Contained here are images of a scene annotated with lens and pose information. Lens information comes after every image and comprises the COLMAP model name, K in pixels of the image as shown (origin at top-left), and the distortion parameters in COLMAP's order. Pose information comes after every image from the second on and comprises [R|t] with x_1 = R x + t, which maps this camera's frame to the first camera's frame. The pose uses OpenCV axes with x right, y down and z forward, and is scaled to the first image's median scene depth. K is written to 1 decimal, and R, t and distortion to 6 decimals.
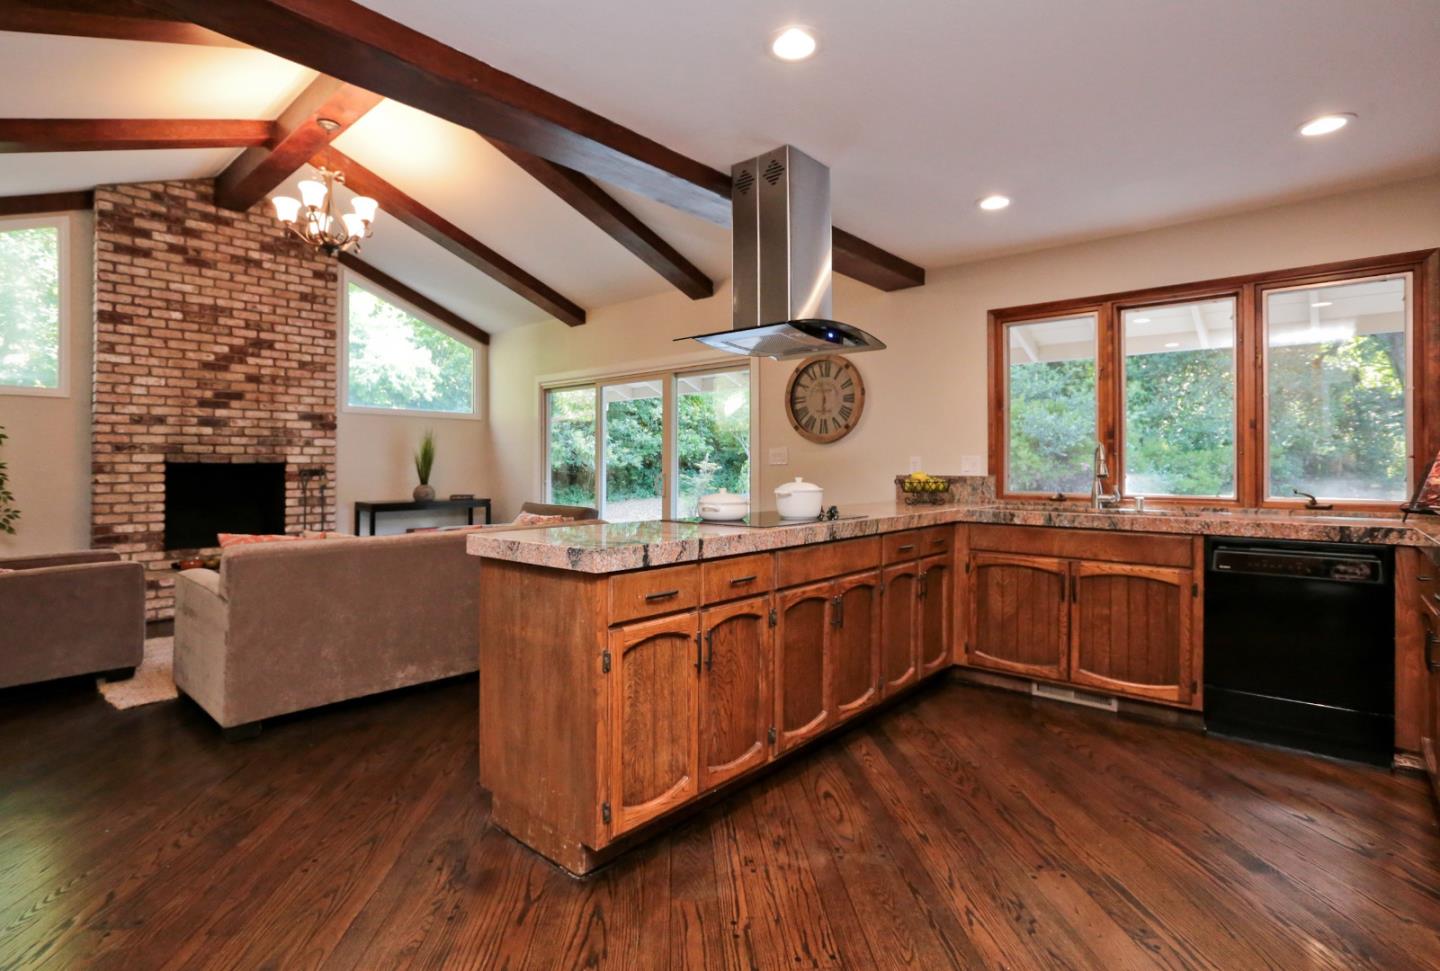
lens RADIAL K [[675.4, 0, 719.6], [0, 675.4, 463.7], [0, 0, 1]] dist [-0.016752, -0.000004]
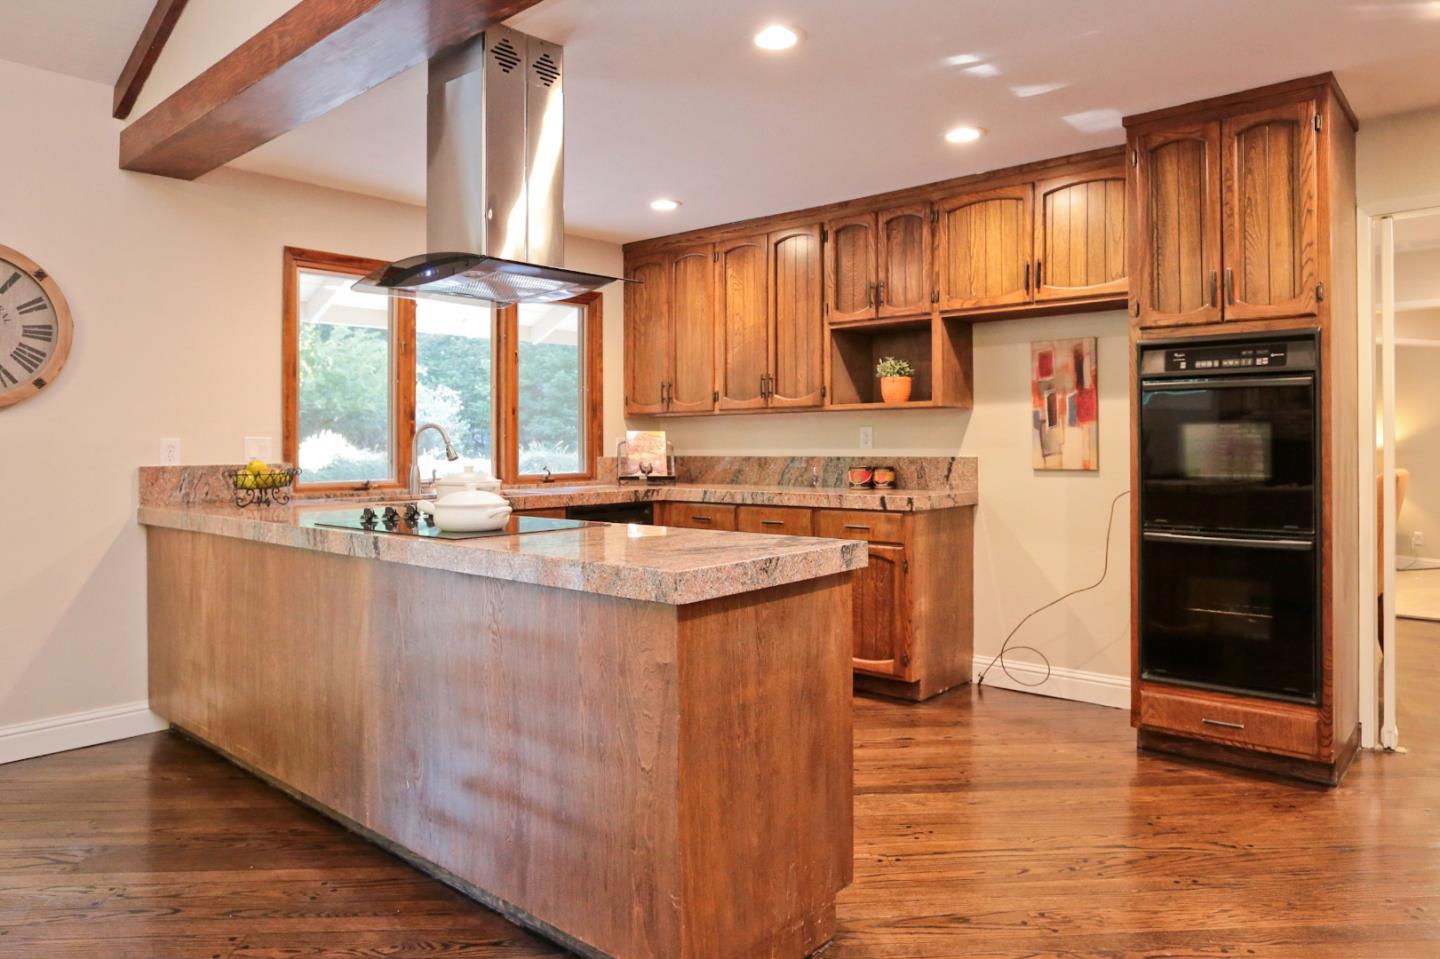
lens RADIAL K [[872.1, 0, 715.2], [0, 872.1, 439.5], [0, 0, 1]] dist [-0.044202, 0.001158]
pose [[0.070746, 0.001907, 0.997493, -0.945374], [0.007174, 0.999971, -0.002420, -0.004047], [-0.997469, 0.007327, 0.070730, 0.779443]]
